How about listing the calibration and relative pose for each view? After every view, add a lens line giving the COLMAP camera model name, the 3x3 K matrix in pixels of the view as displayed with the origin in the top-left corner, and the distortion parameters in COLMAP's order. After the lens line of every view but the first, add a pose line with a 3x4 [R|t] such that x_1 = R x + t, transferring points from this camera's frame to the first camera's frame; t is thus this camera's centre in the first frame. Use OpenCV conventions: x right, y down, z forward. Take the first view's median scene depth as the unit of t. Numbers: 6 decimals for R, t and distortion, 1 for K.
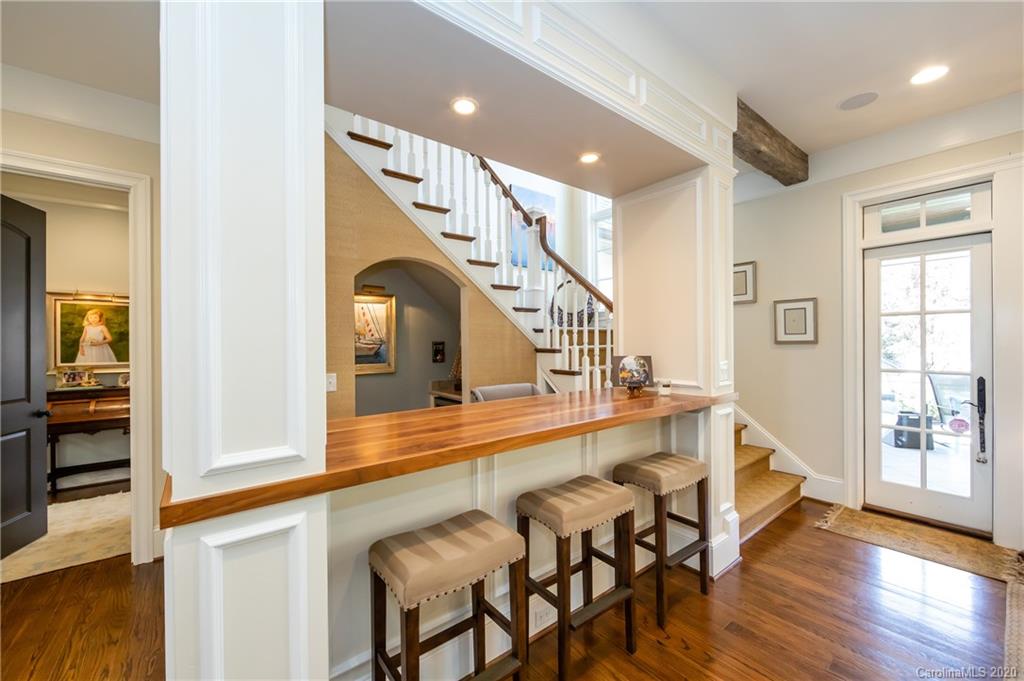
lens RADIAL K [[399.7, 0, 510.7], [0, 399.7, 341.2], [0, 0, 1]] dist [-0.000595, -0.000908]
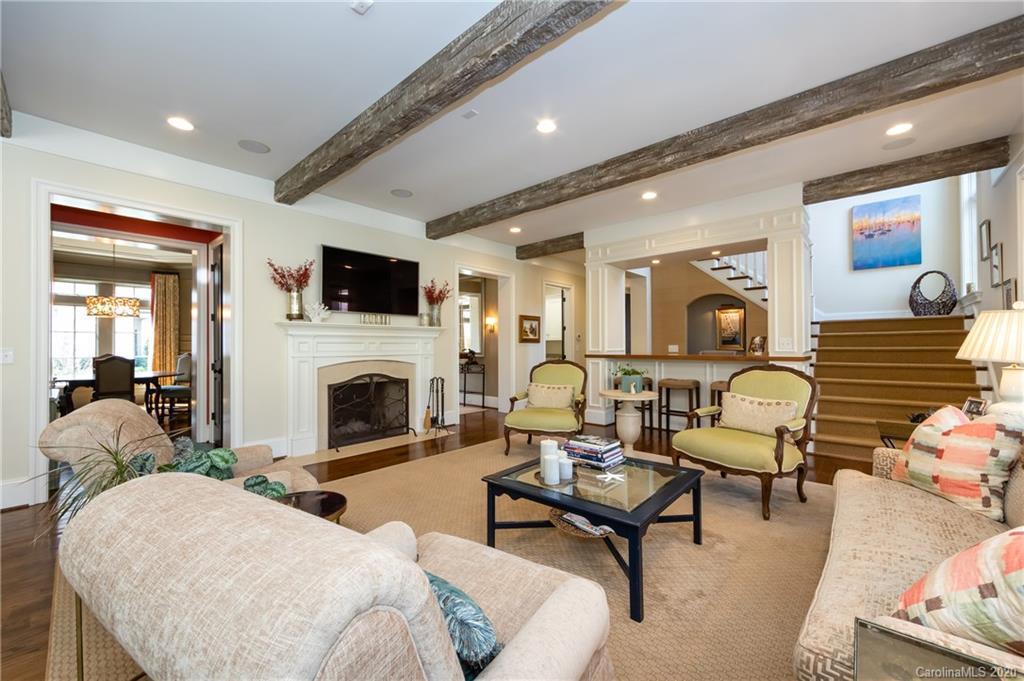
lens RADIAL K [[399.7, 0, 518.2], [0, 399.7, 342.7], [0, 0, 1]] dist [-0.000595, -0.000908]
pose [[0.173542, 0.007748, -0.984796, 1.617382], [0.002019, 0.999964, 0.008223, 0.035461], [0.984824, -0.003415, 0.173520, -0.394449]]
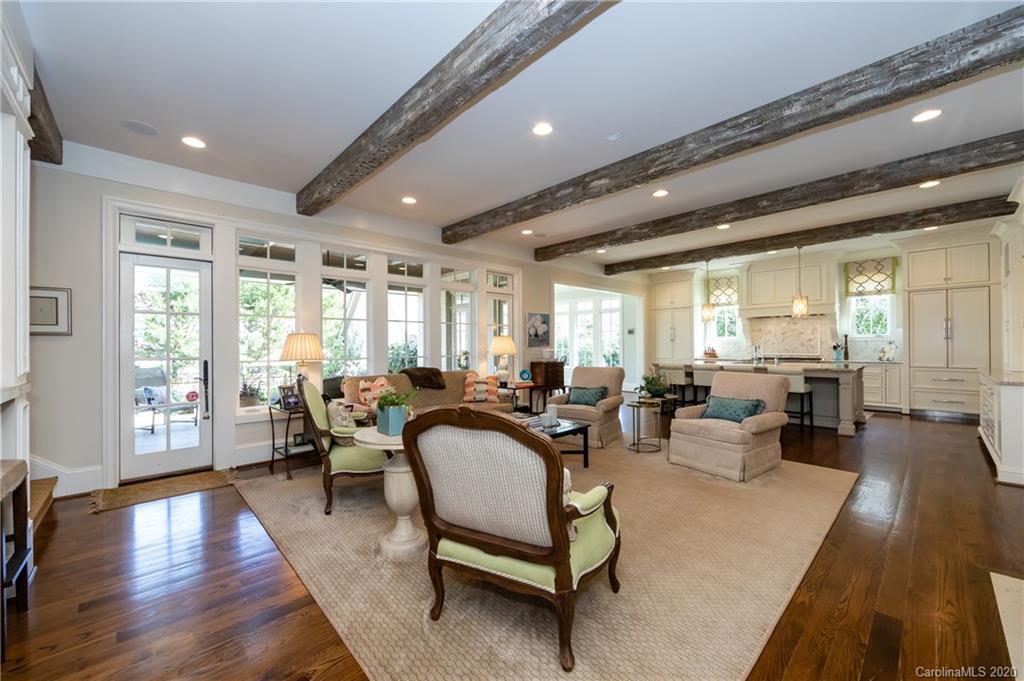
lens RADIAL K [[399.7, 0, 516.8], [0, 399.7, 343.4], [0, 0, 1]] dist [-0.000595, -0.000908]
pose [[-0.098404, 0.012445, 0.995069, -0.329294], [0.006662, 0.999908, -0.011847, 0.046540], [-0.995124, 0.005463, -0.098477, 0.013138]]
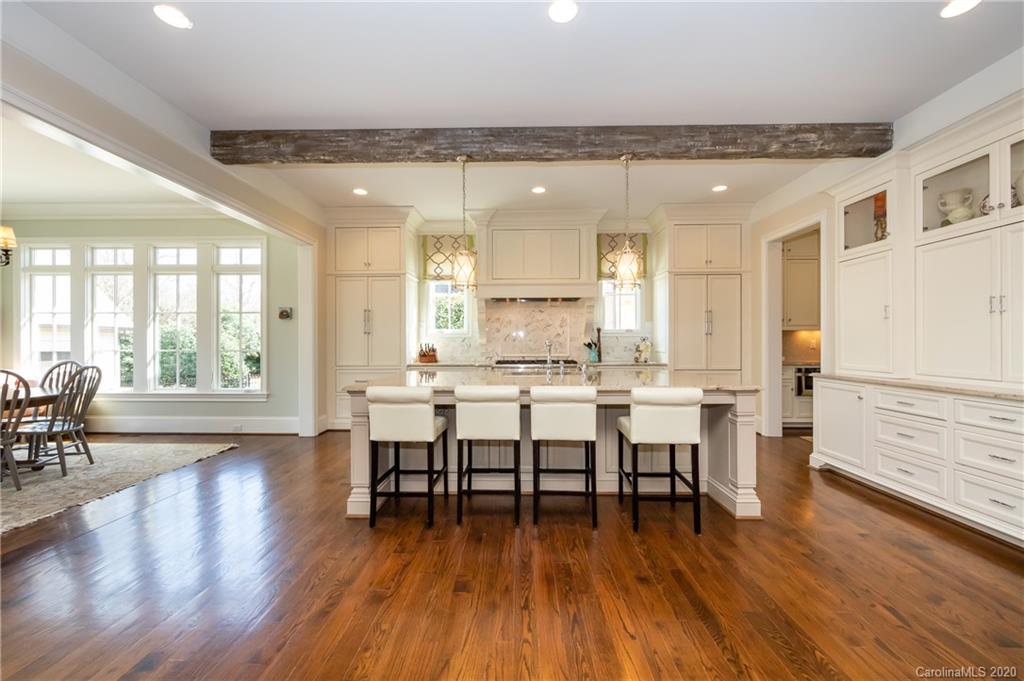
lens RADIAL K [[399.7, 0, 511.1], [0, 399.7, 342.9], [0, 0, 1]] dist [-0.000595, -0.000908]
pose [[-0.774949, 0.011119, 0.631925, 1.060176], [0.008499, 0.999938, -0.007171, 0.054694], [-0.631966, -0.000187, -0.774996, -0.543425]]
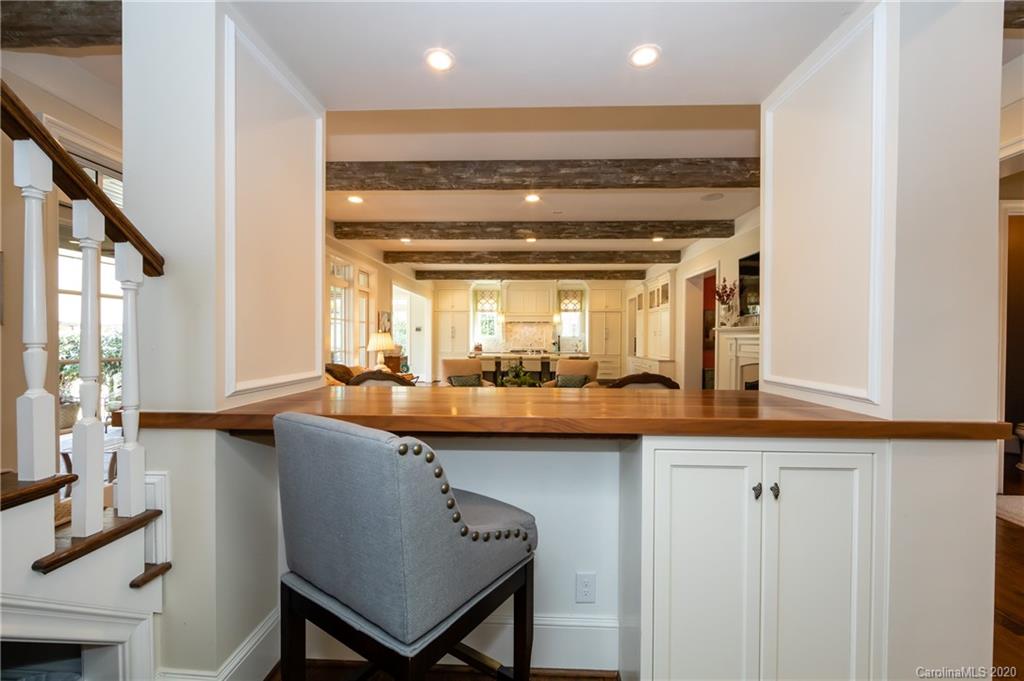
lens RADIAL K [[399.7, 0, 512.0], [0, 399.7, 343.7], [0, 0, 1]] dist [-0.000595, -0.000908]
pose [[-0.765826, -0.002239, 0.643044, -0.251235], [0.001718, 0.999983, 0.005527, 0.035328], [-0.643046, 0.005338, -0.765809, 1.057672]]
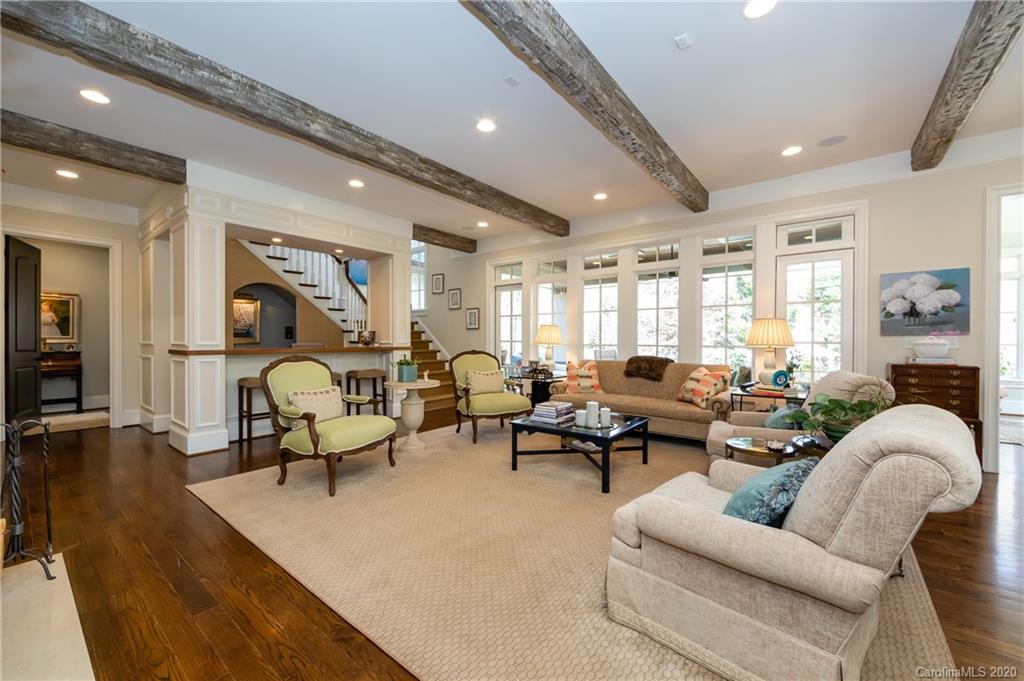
lens RADIAL K [[399.7, 0, 514.0], [0, 399.7, 342.8], [0, 0, 1]] dist [-0.000595, -0.000908]
pose [[0.971443, 0.007503, 0.237156, 0.469171], [-0.009423, 0.999931, 0.006962, 0.065438], [-0.237087, -0.008998, 0.971447, -1.195443]]
